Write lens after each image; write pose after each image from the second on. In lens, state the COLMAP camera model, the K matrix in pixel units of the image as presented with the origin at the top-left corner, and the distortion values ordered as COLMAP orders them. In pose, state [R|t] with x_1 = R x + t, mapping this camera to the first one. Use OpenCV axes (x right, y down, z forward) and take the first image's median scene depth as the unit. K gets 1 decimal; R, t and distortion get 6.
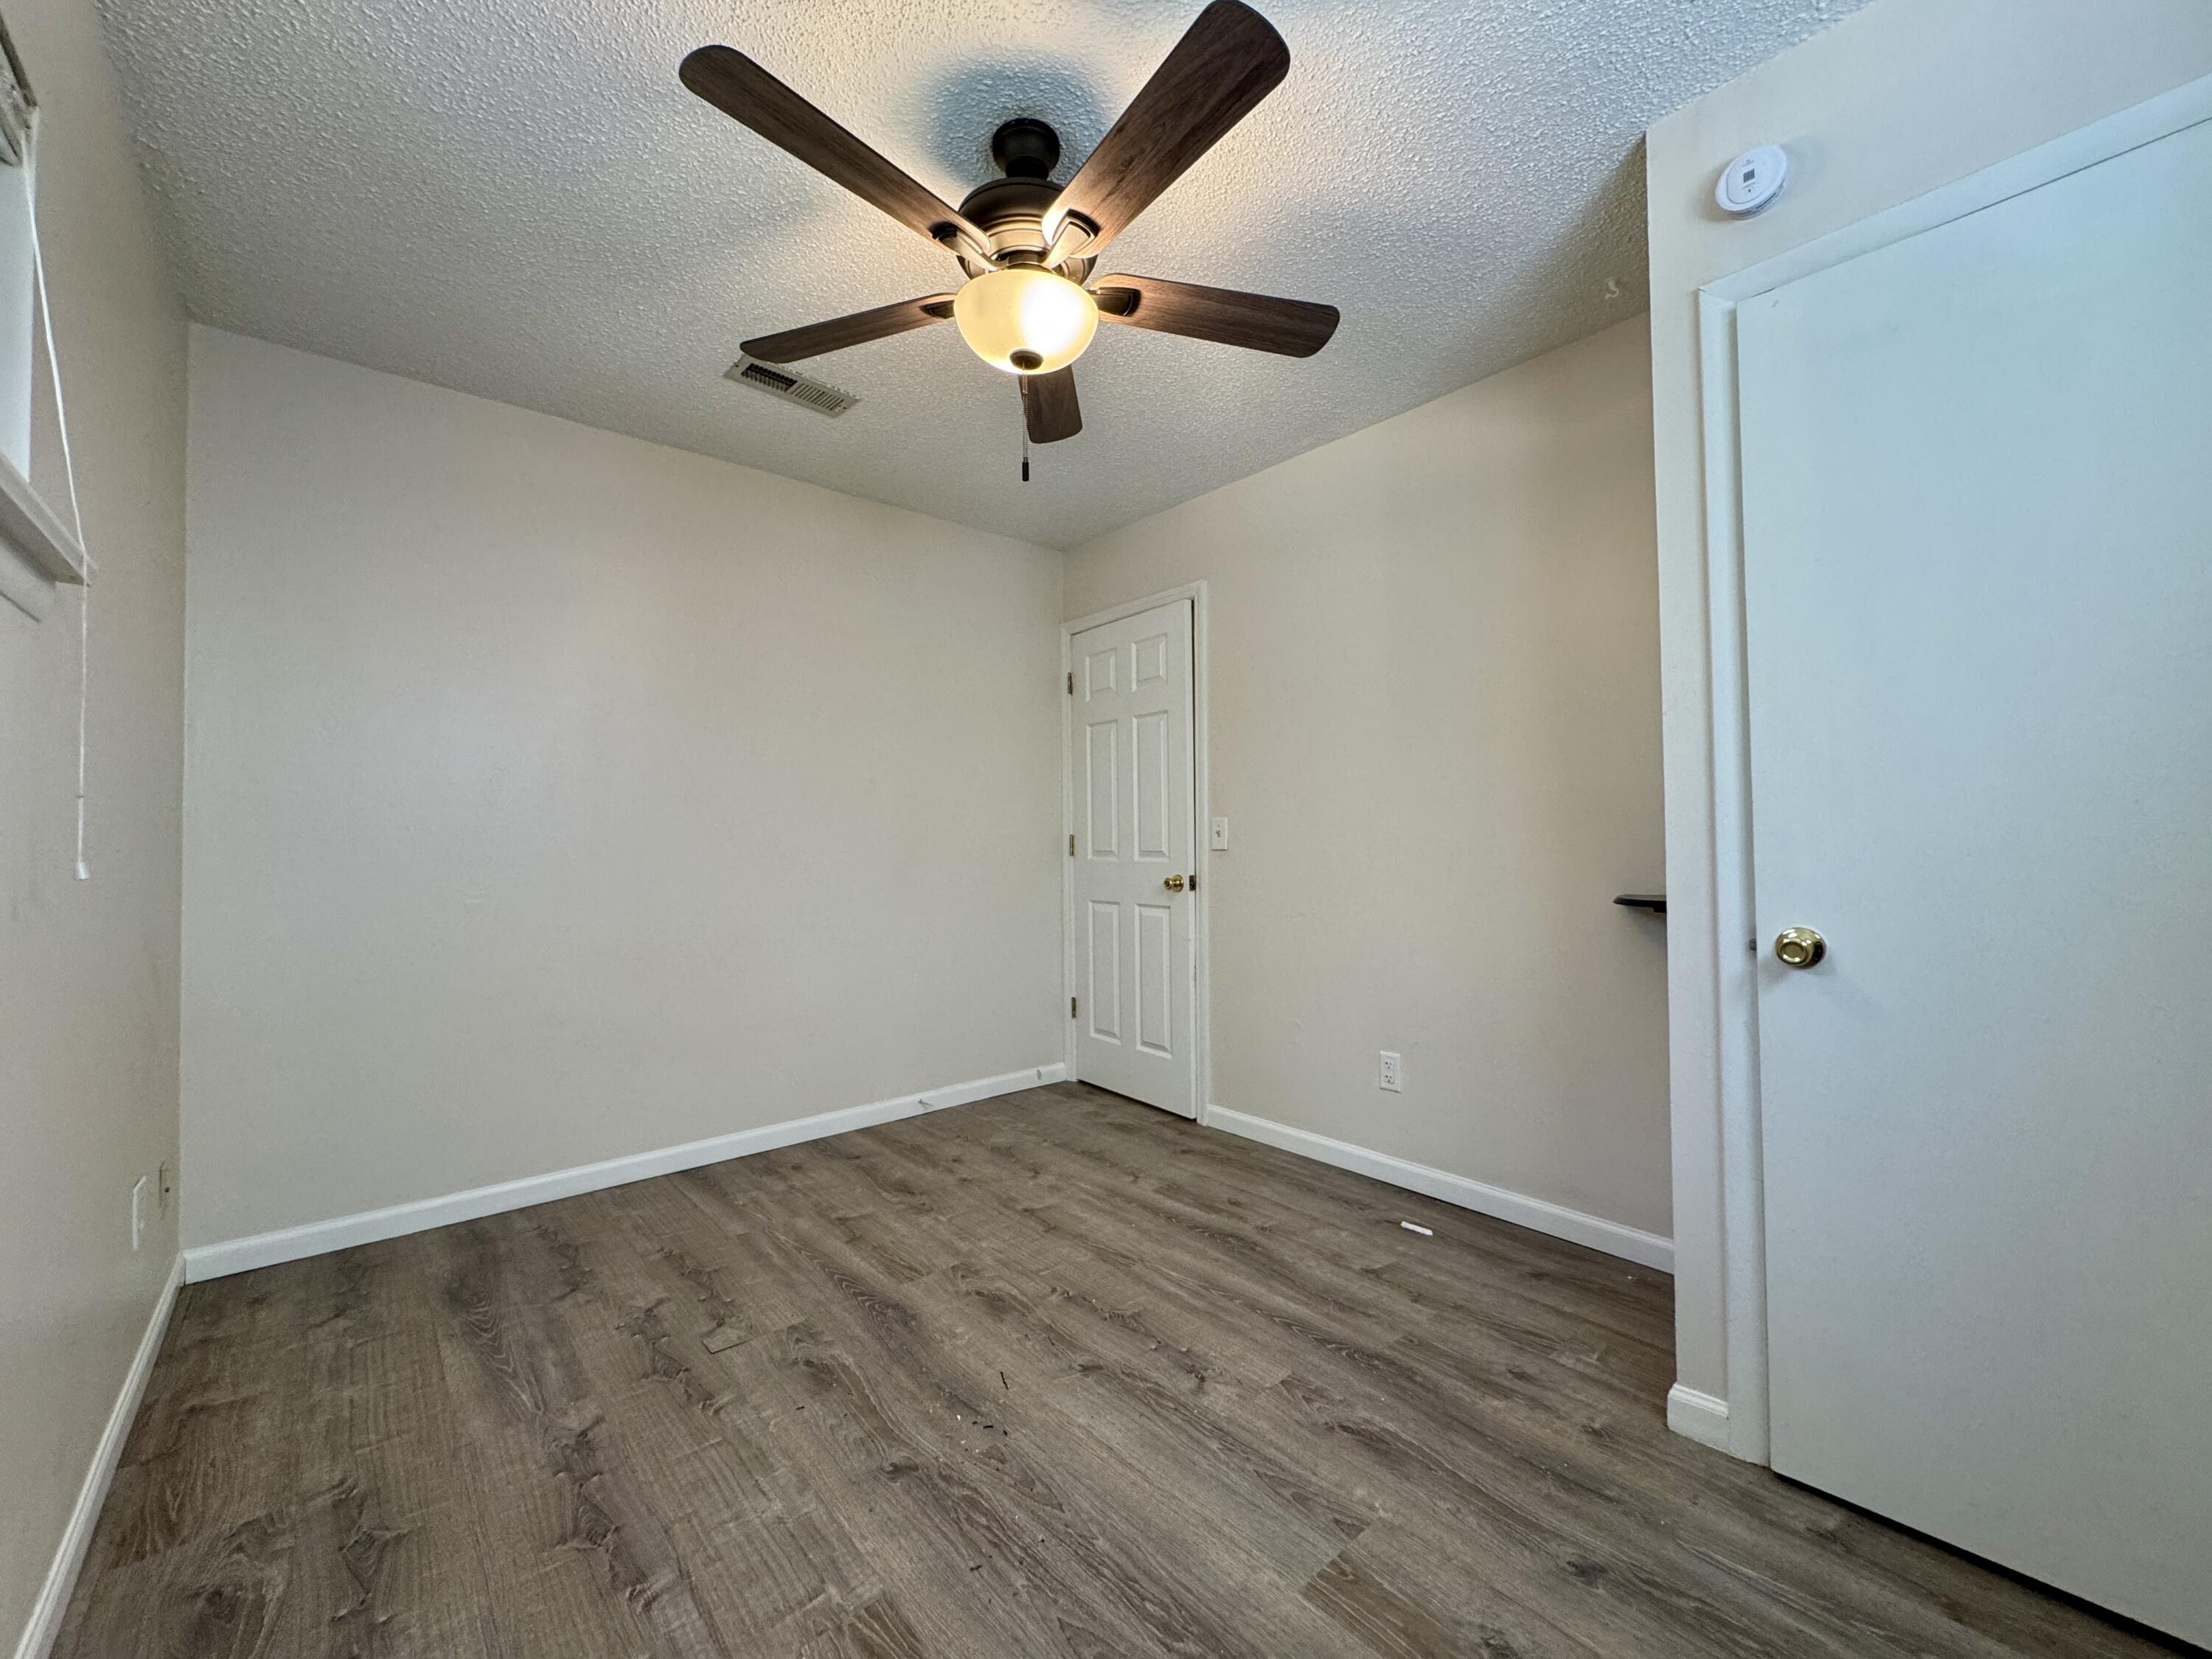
lens RADIAL K [[873.8, 0, 1106.0], [0, 873.8, 829.5], [0, 0, 1]] dist [0.000330, -0.000015]
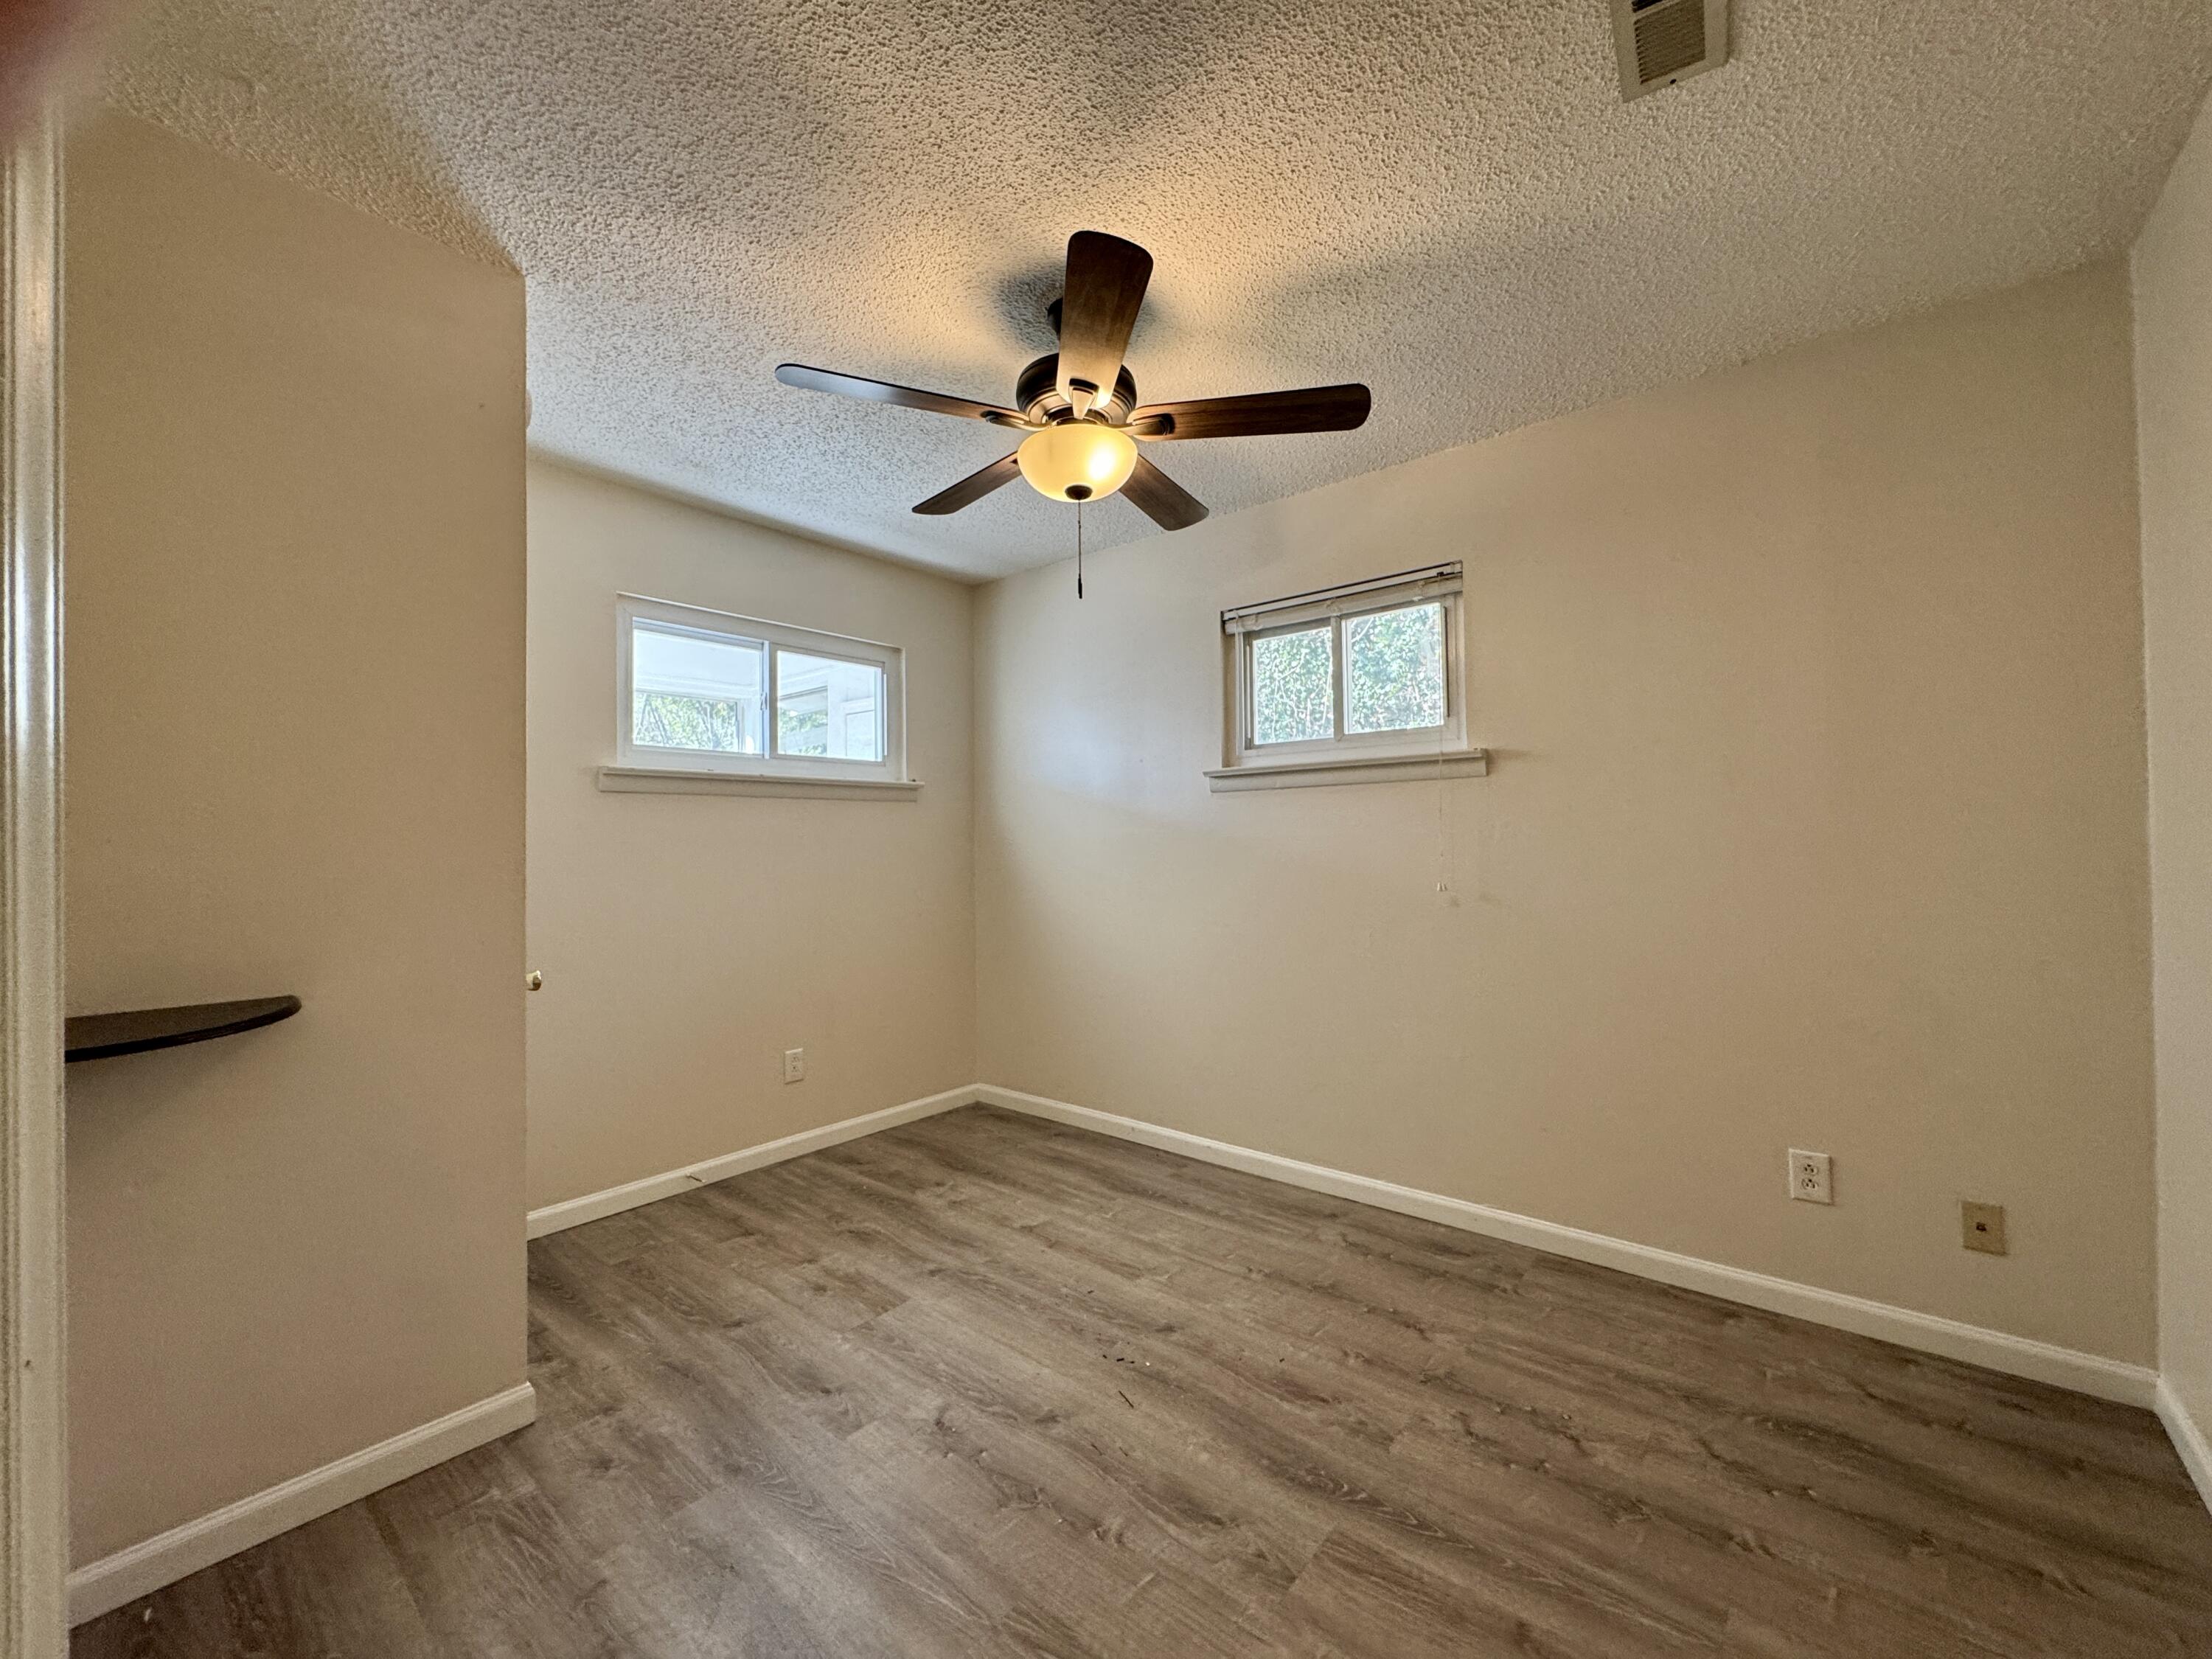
lens RADIAL K [[873.8, 0, 1106.0], [0, 873.8, 829.5], [0, 0, 1]] dist [0.000330, -0.000015]
pose [[-0.987098, 0.017227, -0.159190, 0.068106], [0.021855, 0.999386, -0.027370, -0.041662], [0.158621, -0.030496, -0.986869, 2.124716]]
